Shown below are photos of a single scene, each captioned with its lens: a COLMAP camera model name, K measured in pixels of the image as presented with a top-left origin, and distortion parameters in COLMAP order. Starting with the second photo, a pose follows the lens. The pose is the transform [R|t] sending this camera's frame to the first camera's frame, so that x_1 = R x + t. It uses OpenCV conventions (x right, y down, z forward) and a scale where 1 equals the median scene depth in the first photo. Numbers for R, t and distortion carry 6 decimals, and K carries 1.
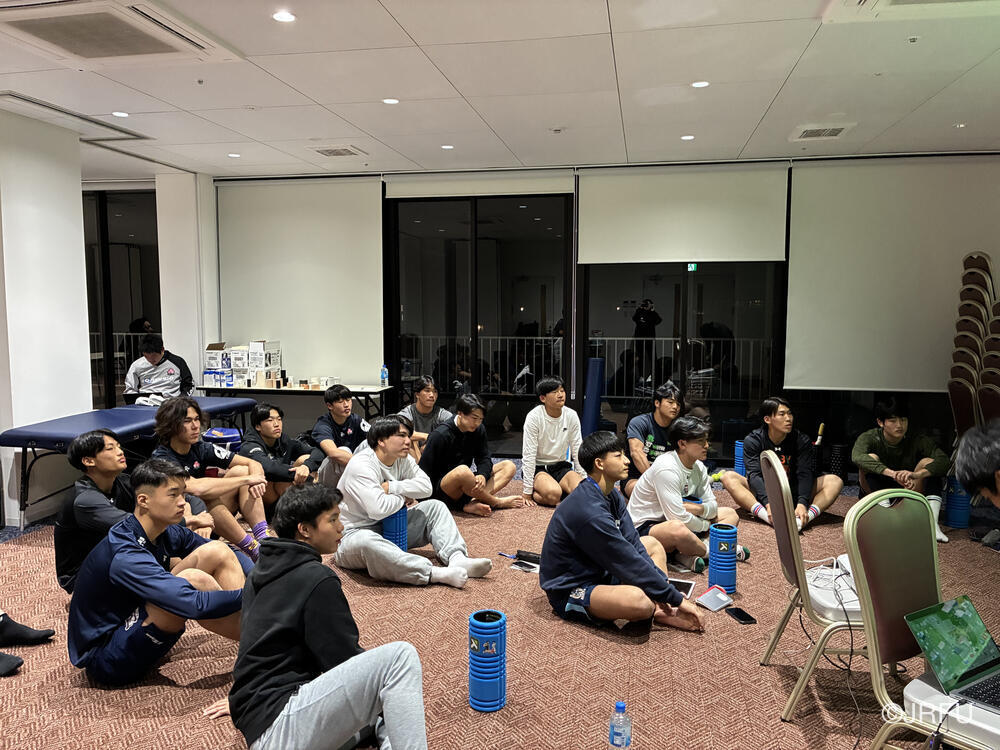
lens RADIAL K [[763.5, 0, 494.3], [0, 763.5, 372.0], [0, 0, 1]] dist [0.034387, -0.040991]
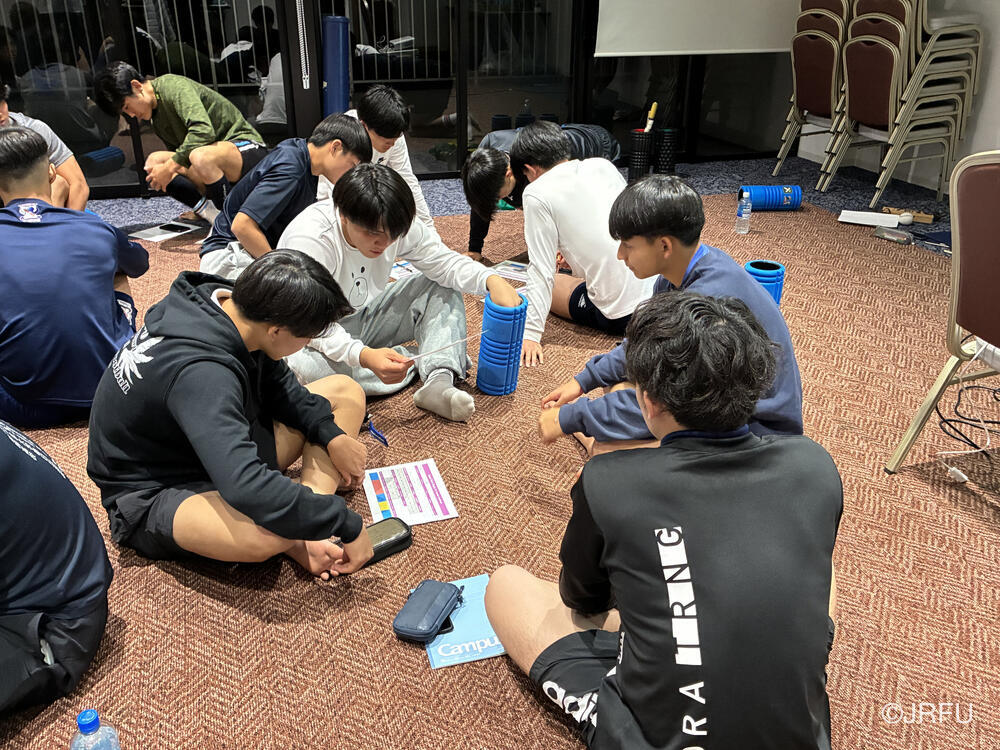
lens RADIAL K [[856.2, 0, 504.6], [0, 856.2, 368.5], [0, 0, 1]] dist [0.031947, -0.005513]
pose [[0.868044, -0.205426, 0.451996, -0.132243], [0.035666, 0.933835, 0.355921, 0.004622], [-0.495205, -0.292834, 0.817937, 0.286241]]
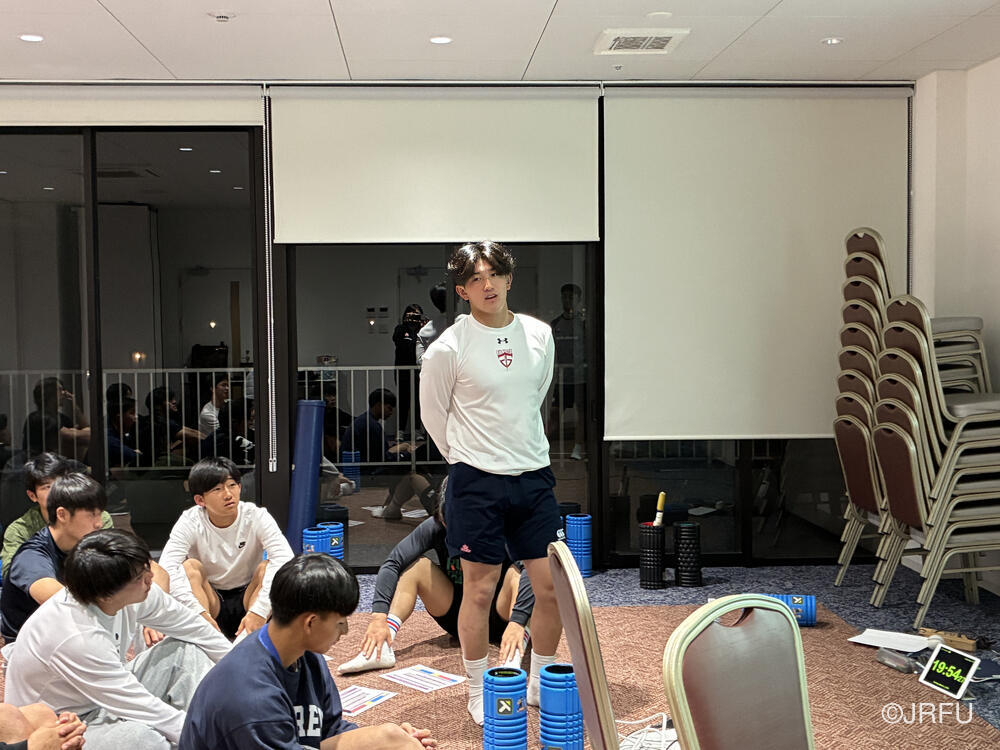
lens RADIAL K [[1223.0, 0, 496.7], [0, 1223.0, 373.0], [0, 0, 1]] dist [0.011199, 0.000000]
pose [[0.967981, -0.021919, 0.250064, 0.037304], [0.032576, 0.998725, -0.038561, 0.002105], [-0.248900, 0.045472, 0.967461, 0.037390]]
